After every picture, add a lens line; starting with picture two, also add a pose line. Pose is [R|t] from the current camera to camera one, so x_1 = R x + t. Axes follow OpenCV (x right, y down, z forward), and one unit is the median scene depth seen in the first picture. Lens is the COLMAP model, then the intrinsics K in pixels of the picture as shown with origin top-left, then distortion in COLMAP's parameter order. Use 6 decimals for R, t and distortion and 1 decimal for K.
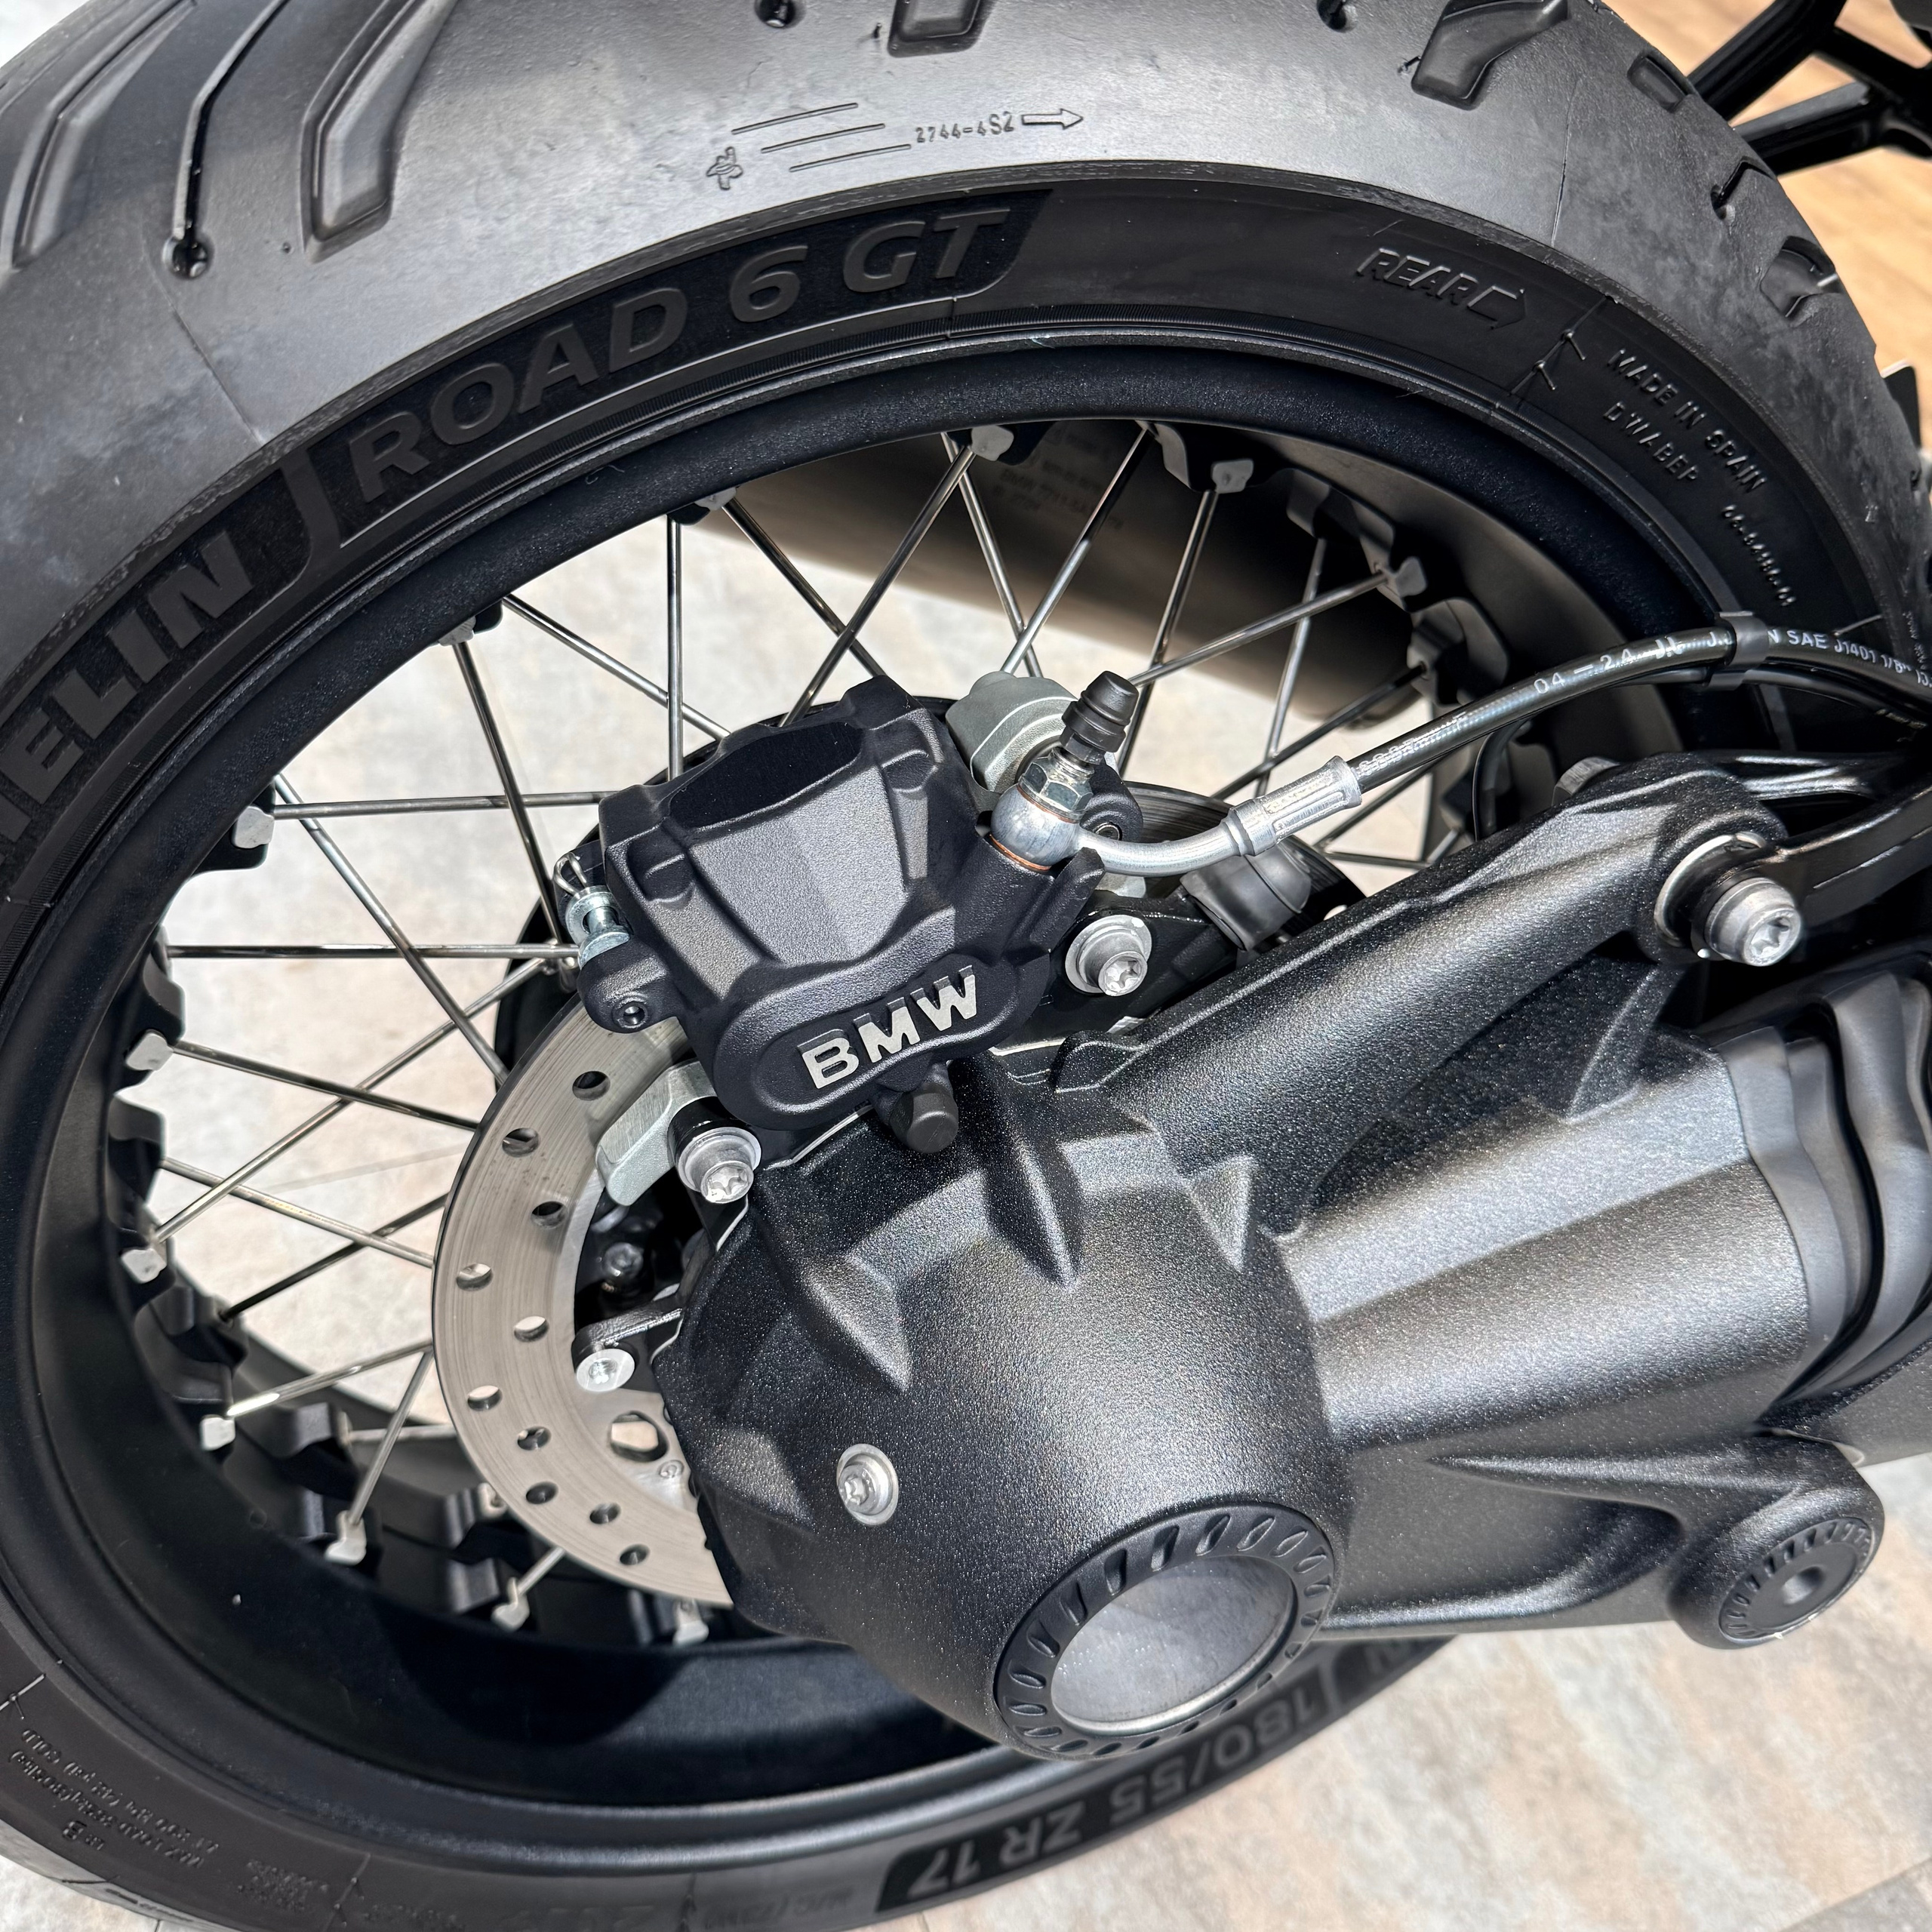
lens RADIAL K [[1837.8, 0, 969.6], [0, 1837.8, 1007.1], [0, 0, 1]] dist [0.147448, -0.328320]
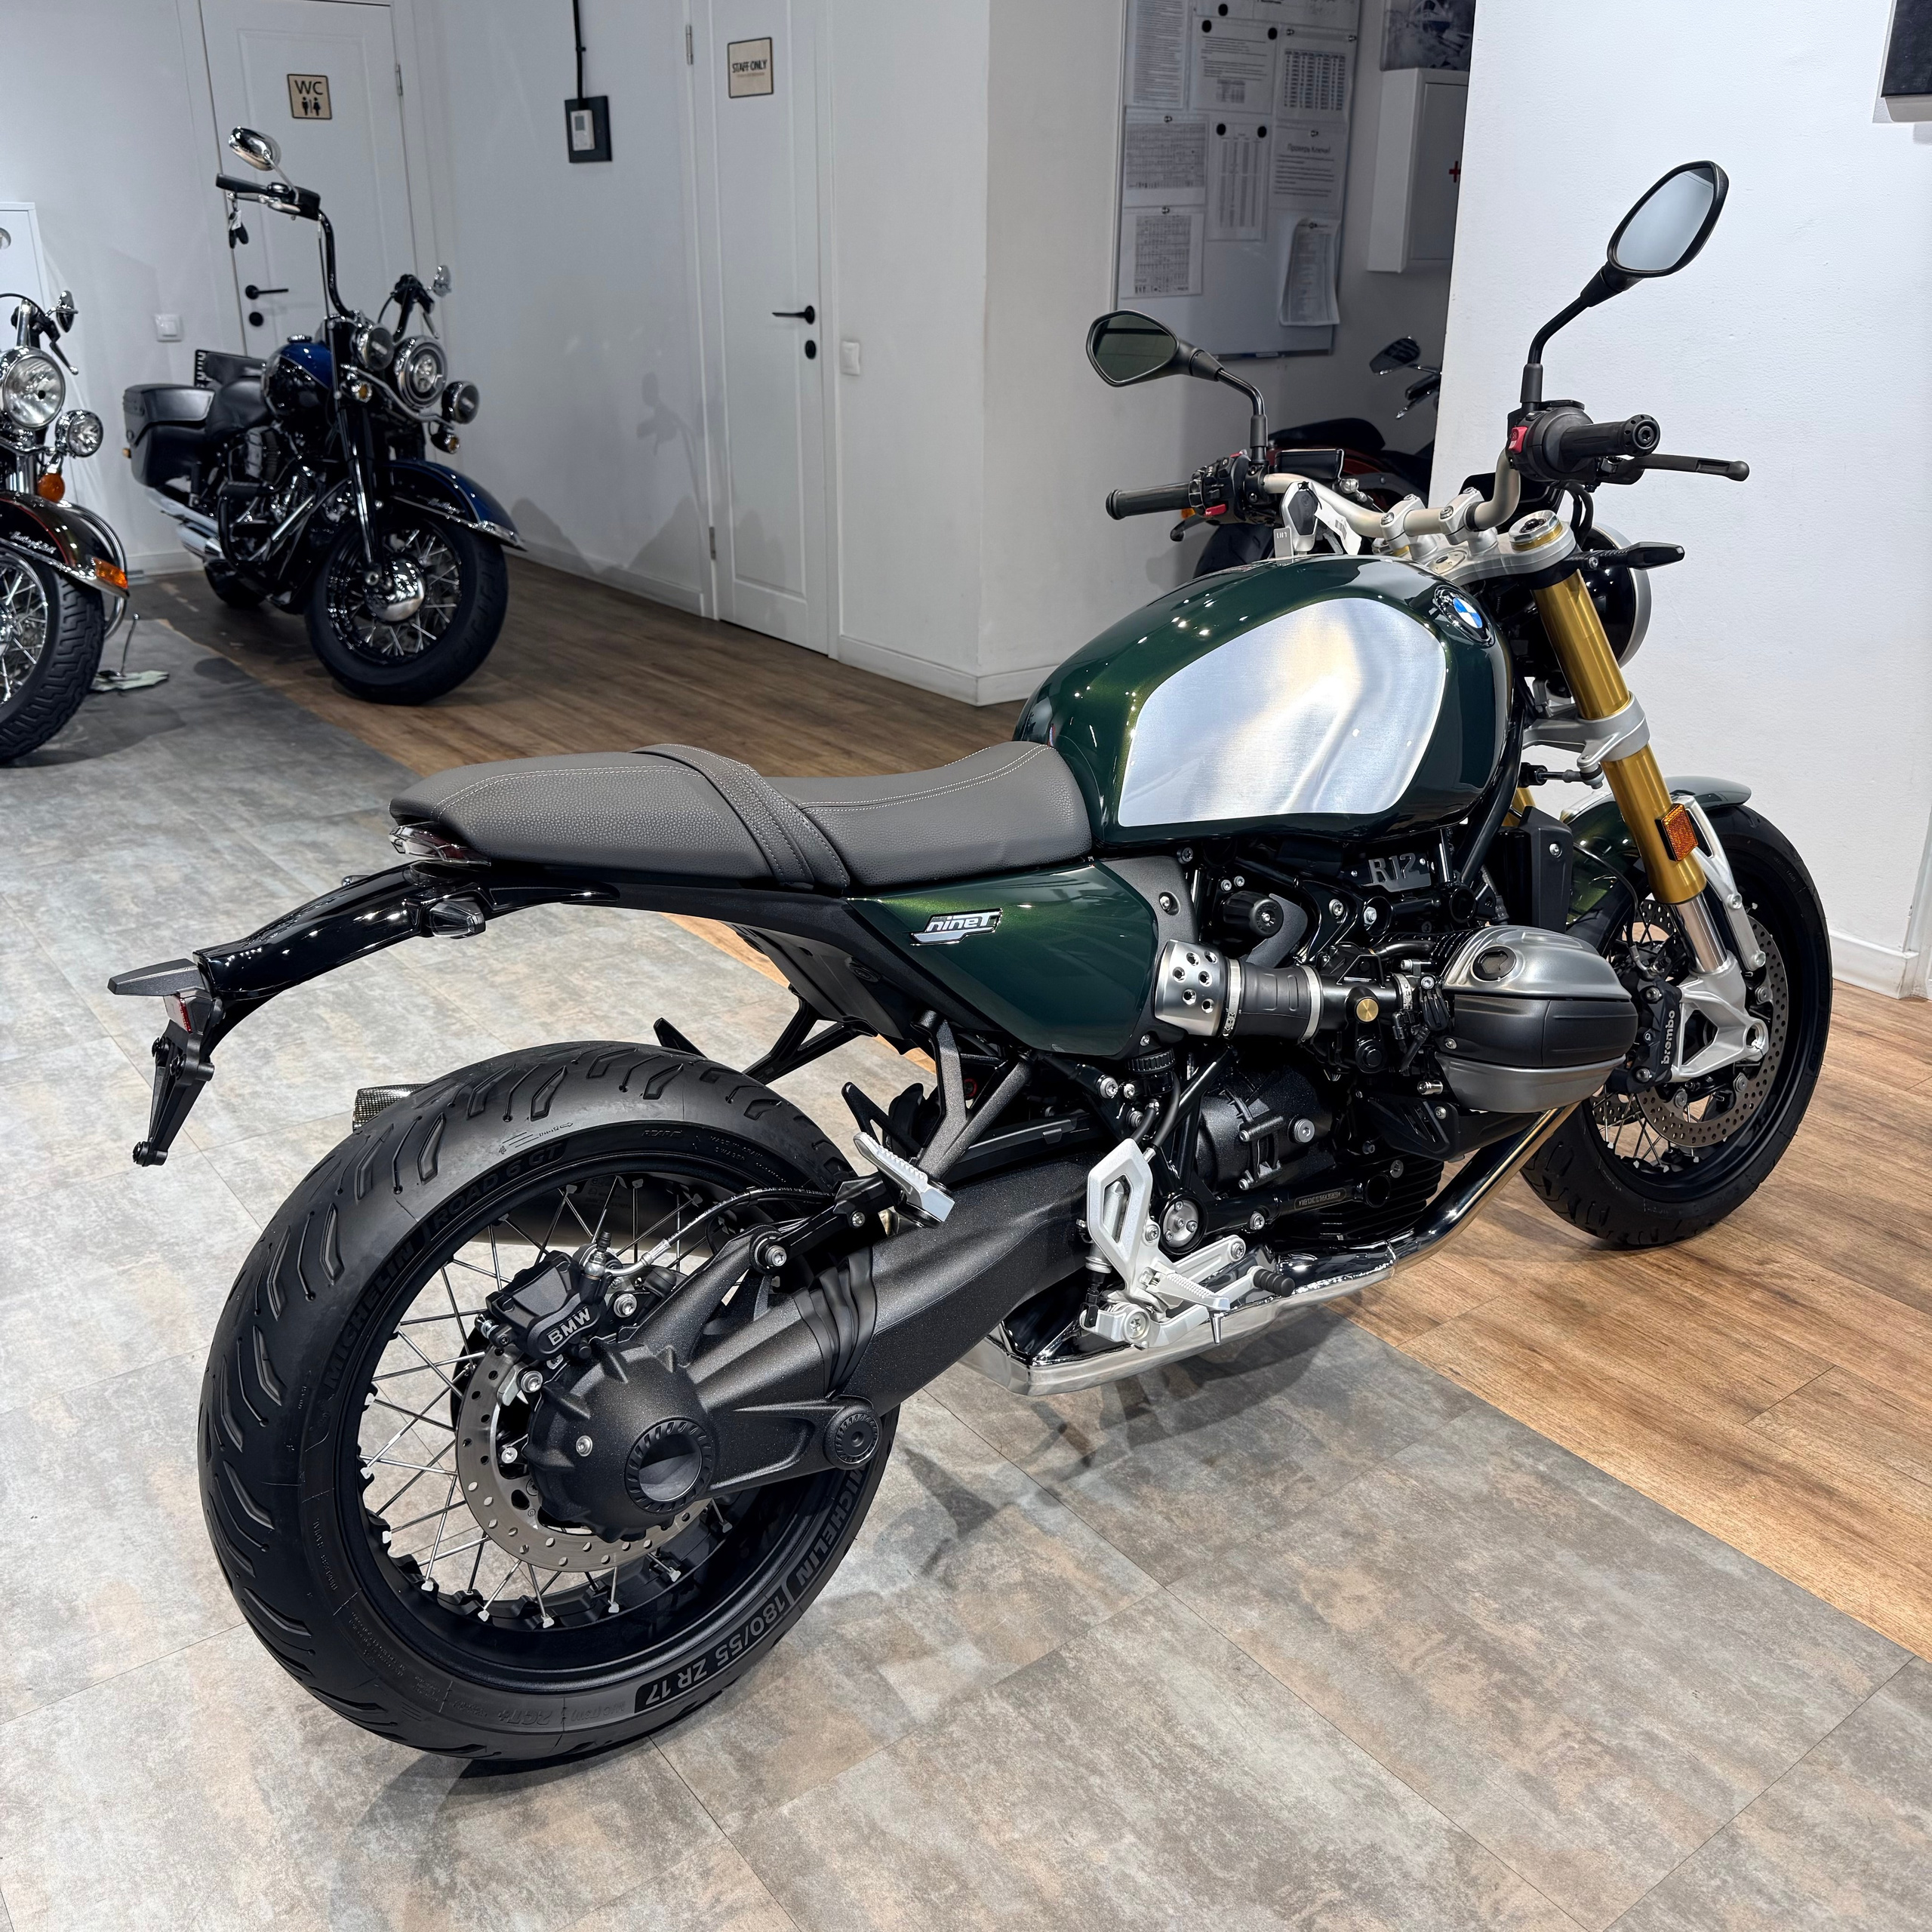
lens RADIAL K [[1799.1, 0, 966.0], [0, 1799.1, 966.0], [0, 0, 1]] dist [0.073813, -0.146174]
pose [[0.958171, -0.197231, 0.207384, 0.121802], [0.264067, 0.888657, -0.374910, 0.998786], [-0.110350, 0.413991, 0.903568, -2.951864]]
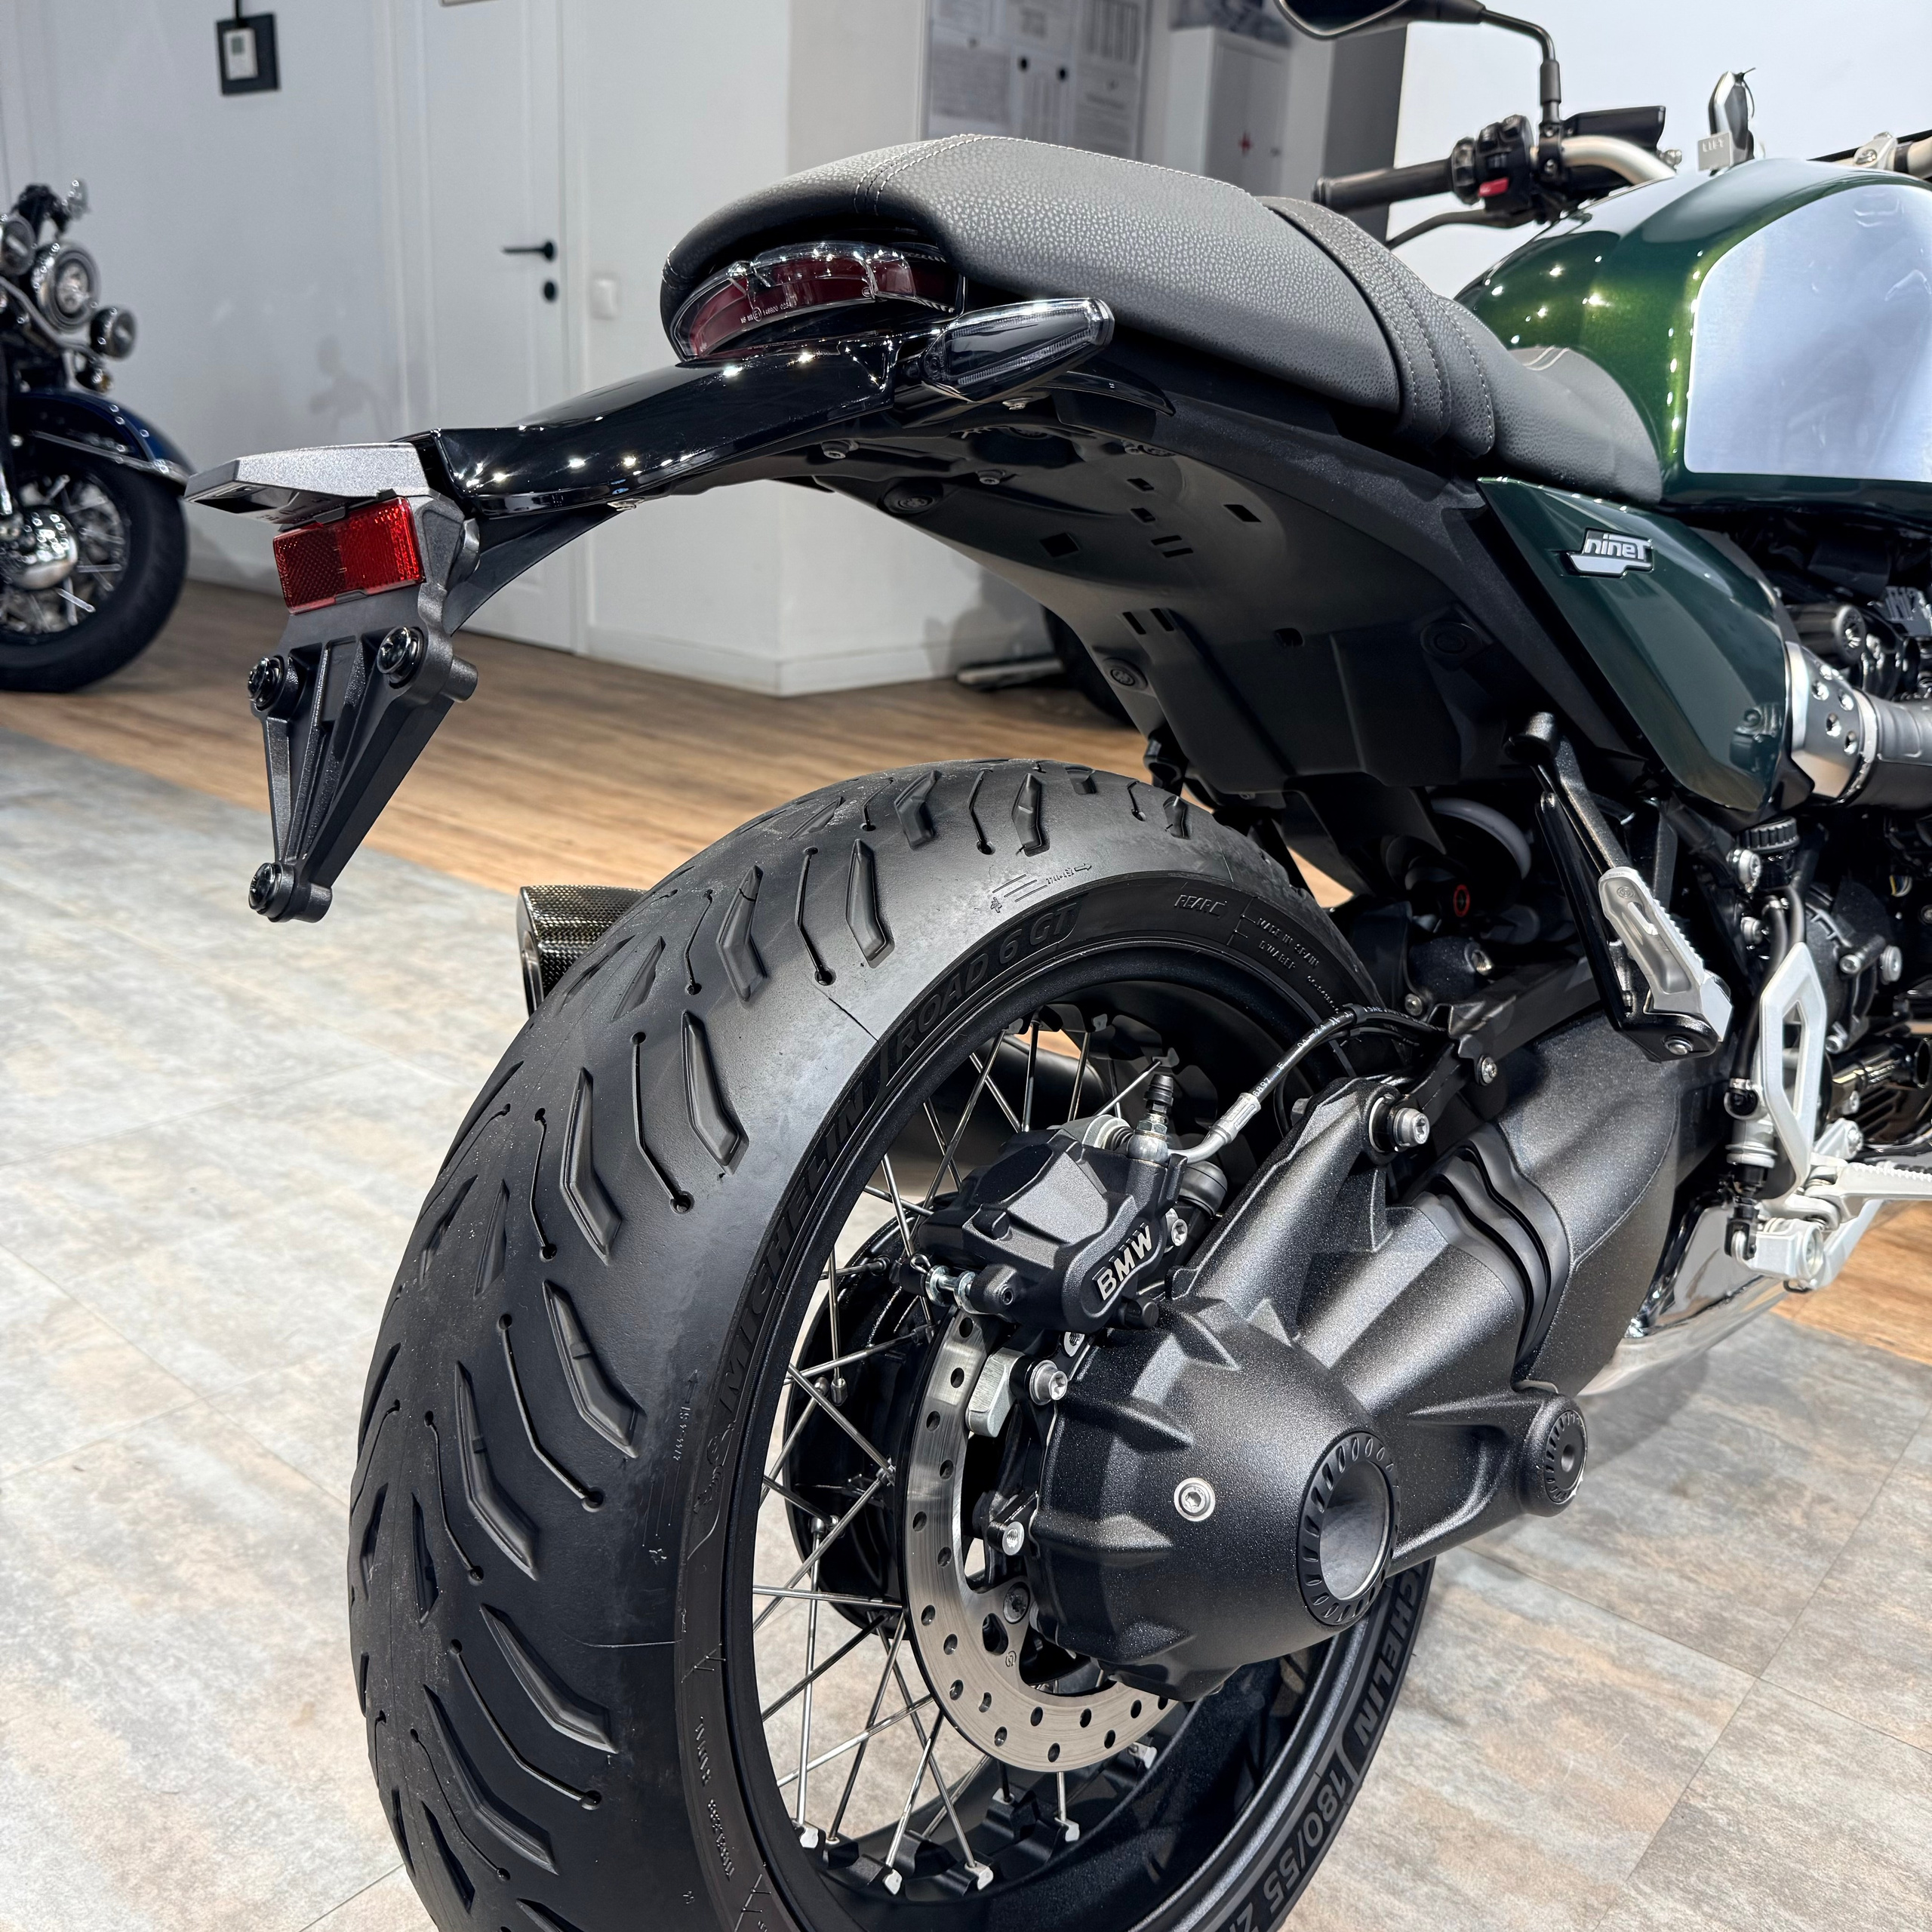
lens RADIAL K [[1836.8, 0, 965.7], [0, 1836.8, 960.0], [0, 0, 1]] dist [0.016076, -0.030645]
pose [[0.878052, -0.212722, 0.428690, -0.954473], [0.383238, 0.849053, -0.363644, 0.383478], [-0.286625, 0.483589, 0.827036, -0.769642]]
